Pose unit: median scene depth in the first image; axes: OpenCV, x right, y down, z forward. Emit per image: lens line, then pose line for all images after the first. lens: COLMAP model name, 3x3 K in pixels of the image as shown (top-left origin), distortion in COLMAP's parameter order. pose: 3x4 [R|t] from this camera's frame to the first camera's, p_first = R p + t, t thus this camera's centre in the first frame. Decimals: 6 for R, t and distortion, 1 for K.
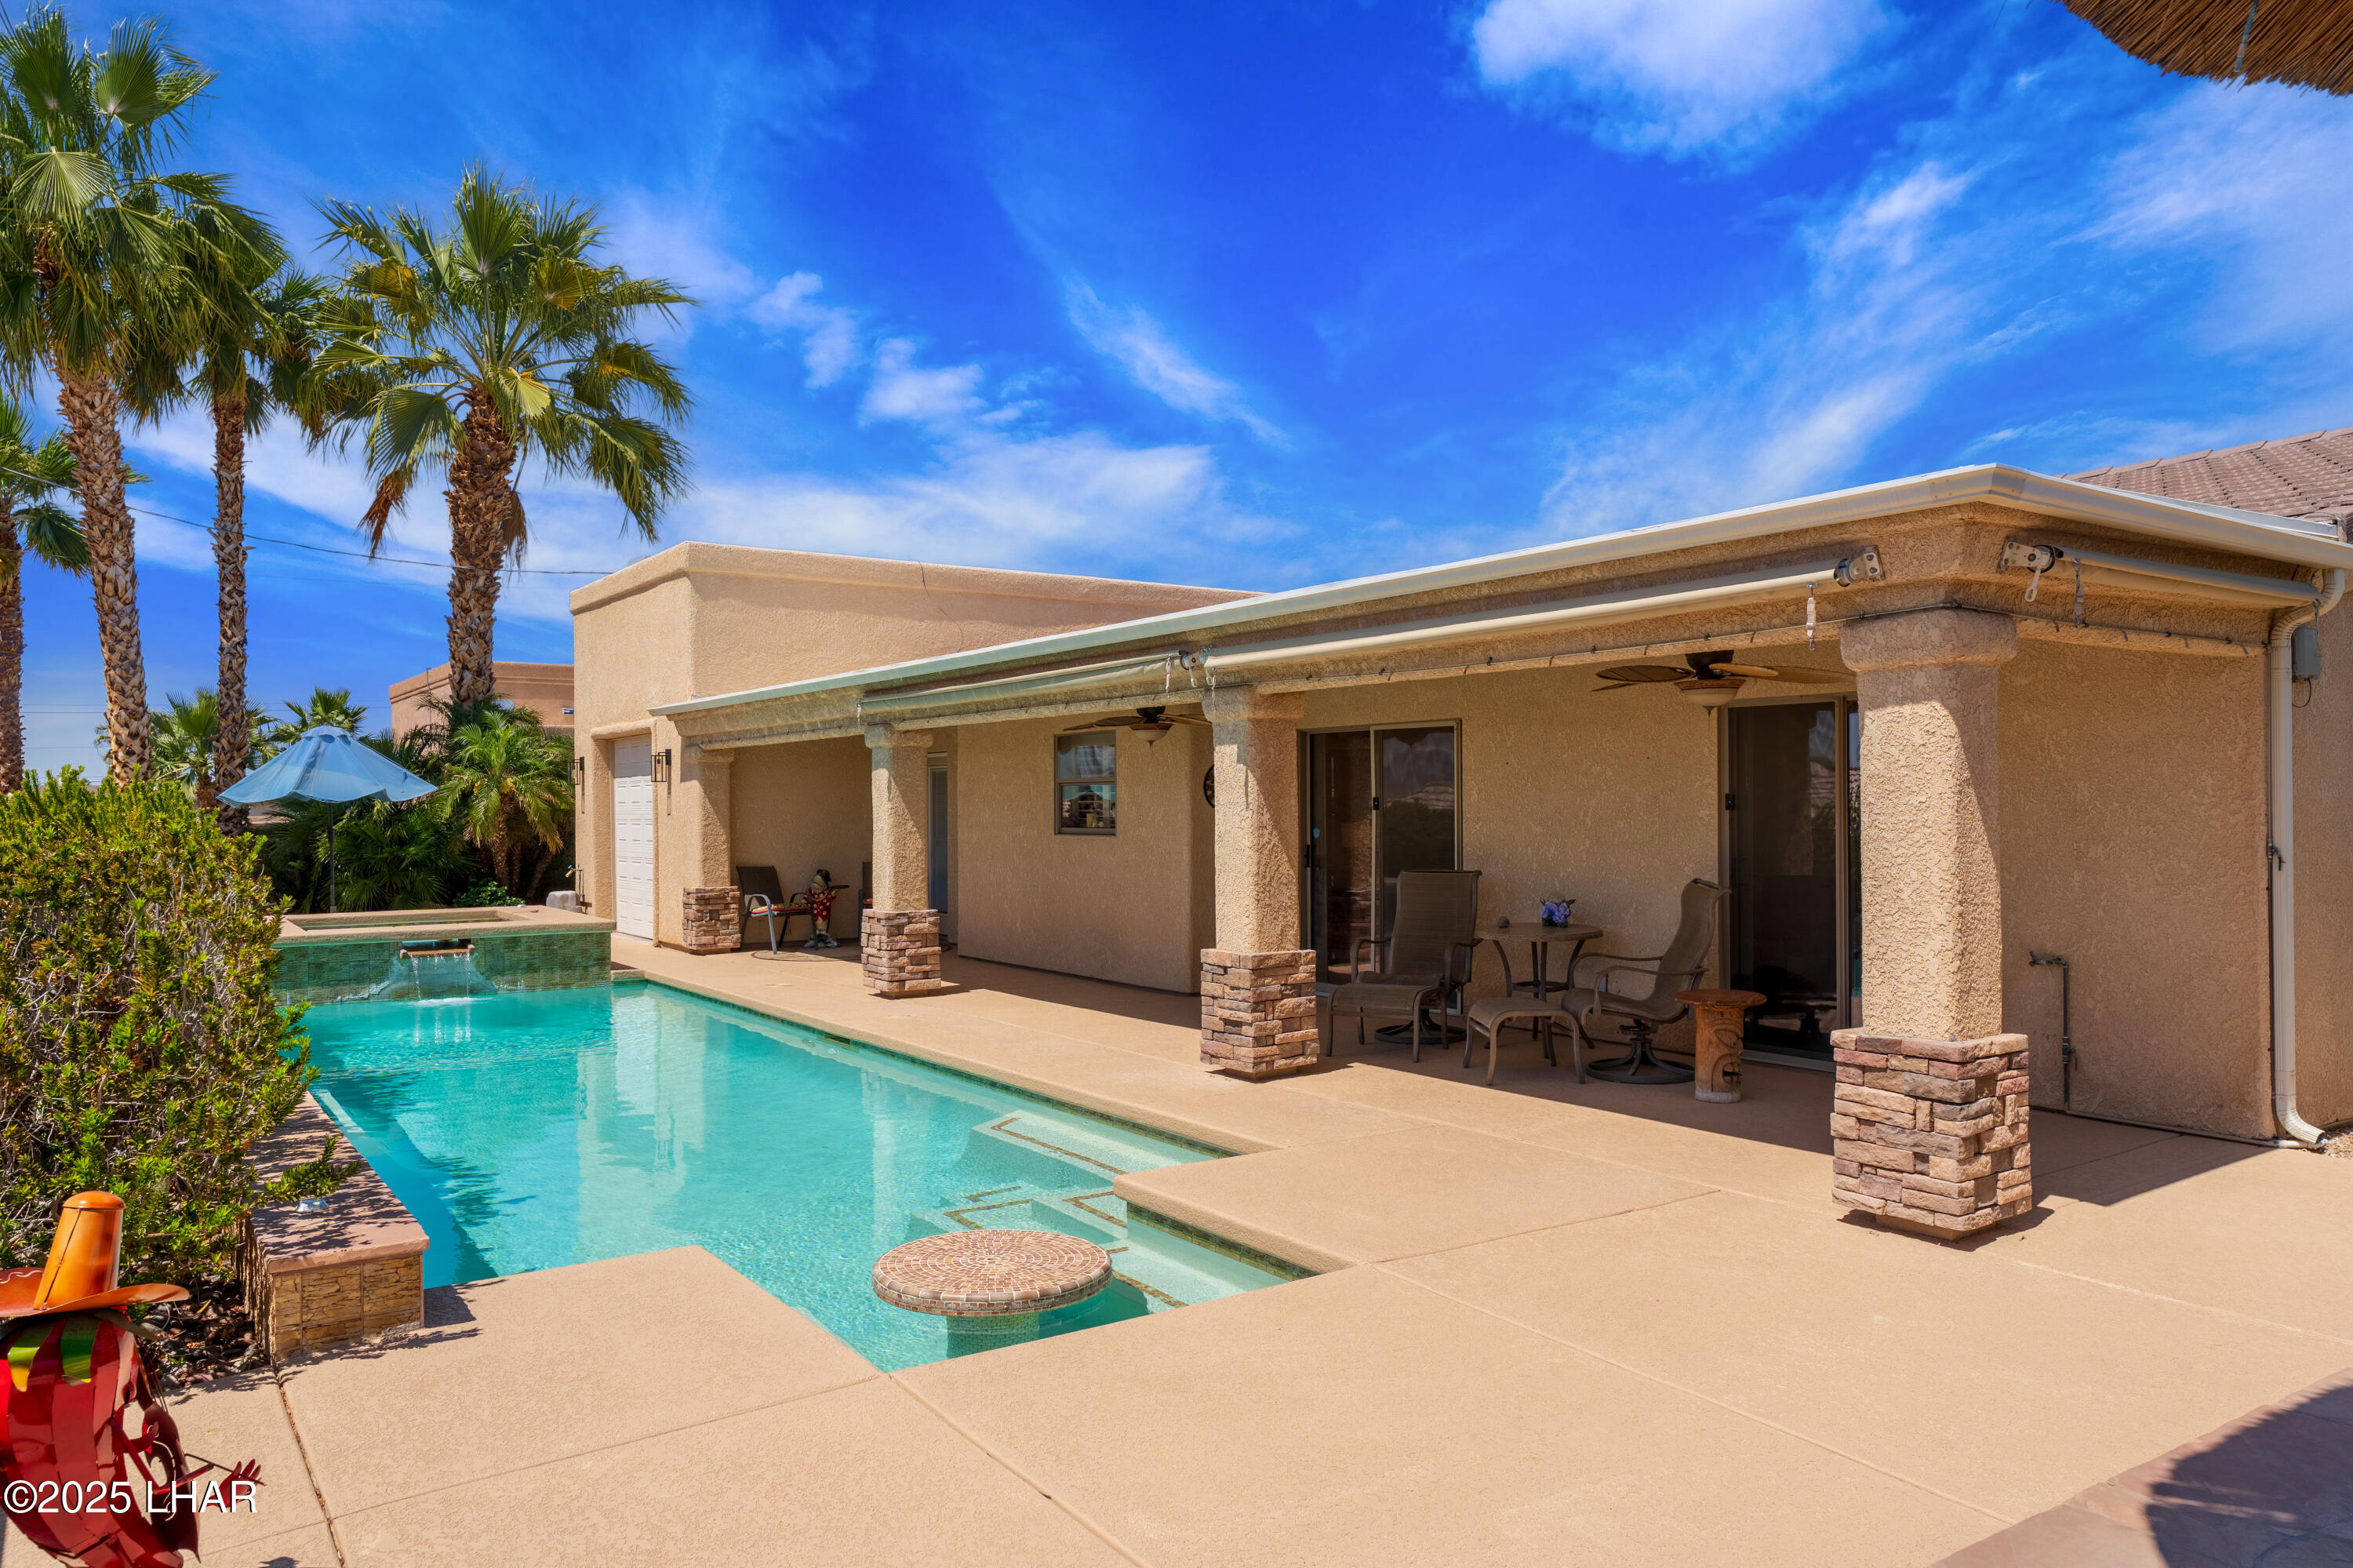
lens RADIAL K [[1607.5, 0, 1174.2], [0, 1607.5, 806.6], [0, 0, 1]] dist [-0.001492, -0.005073]
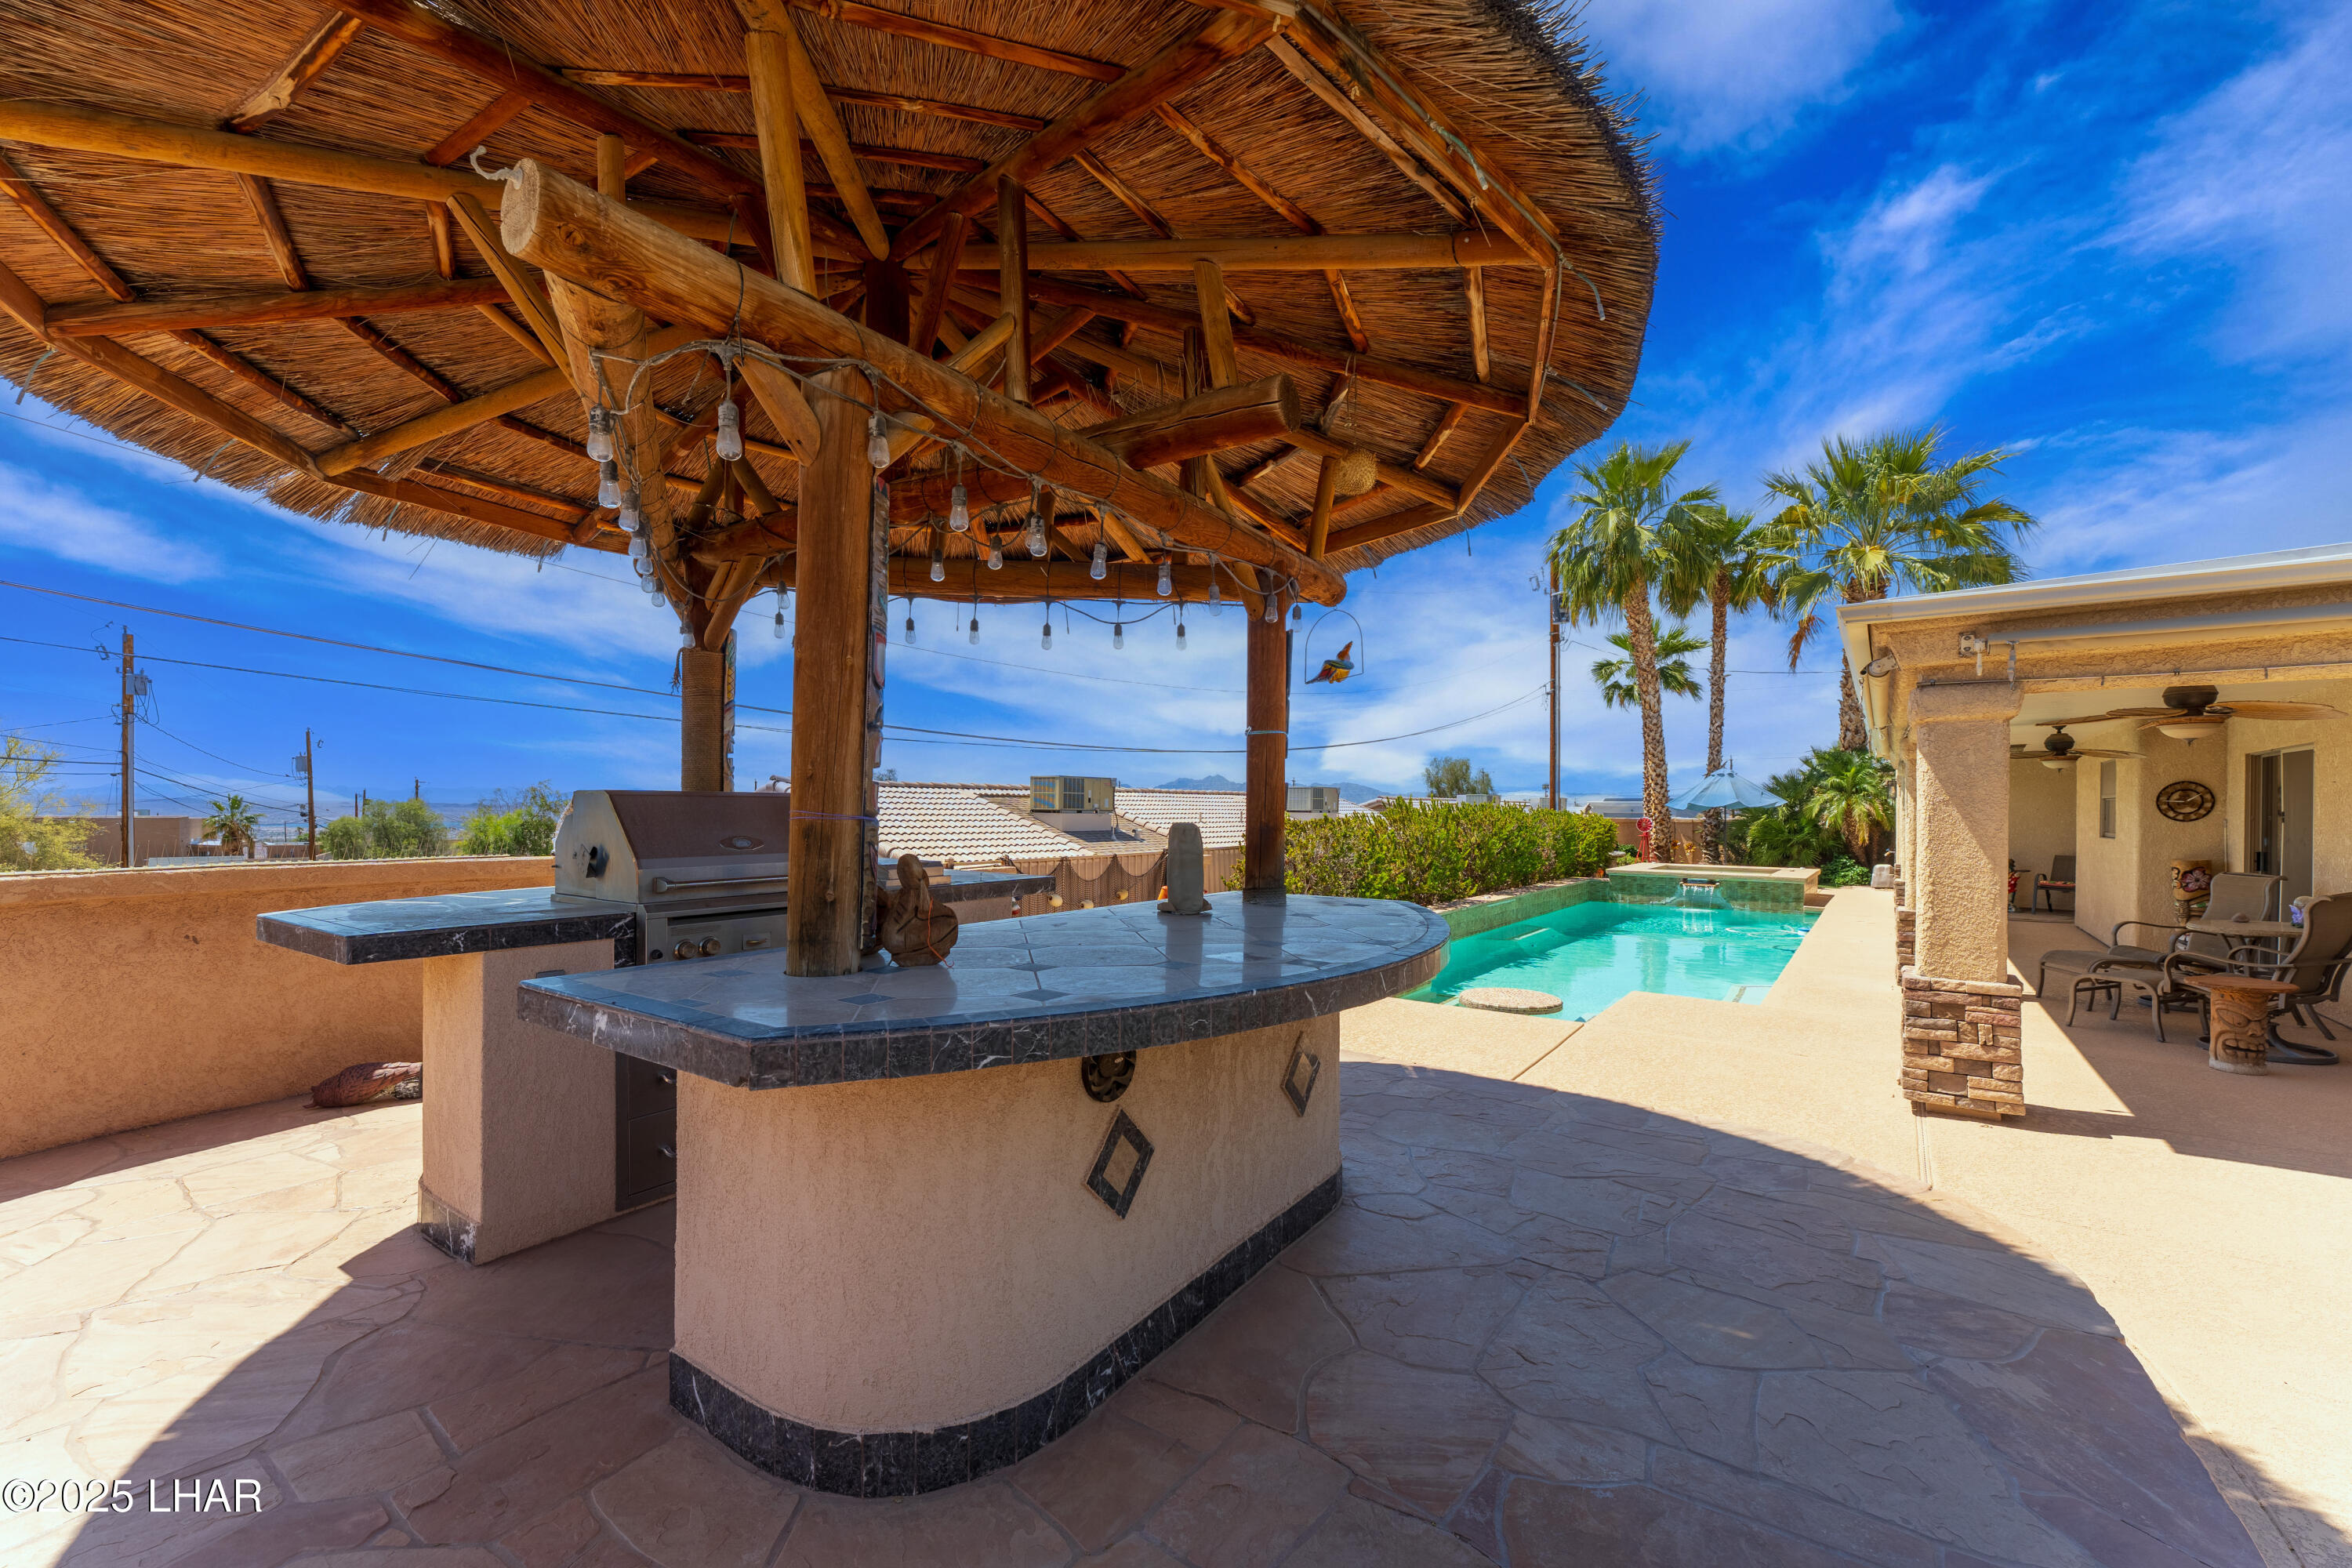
lens RADIAL K [[934.3, 0, 1170.7], [0, 934.3, 827.1], [0, 0, 1]] dist [0.002030, 0.000284]
pose [[0.315880, 0.027937, -0.948388, 0.461974], [-0.010770, 0.999608, 0.025859, -0.003054], [0.948738, 0.002046, 0.316057, 0.026218]]
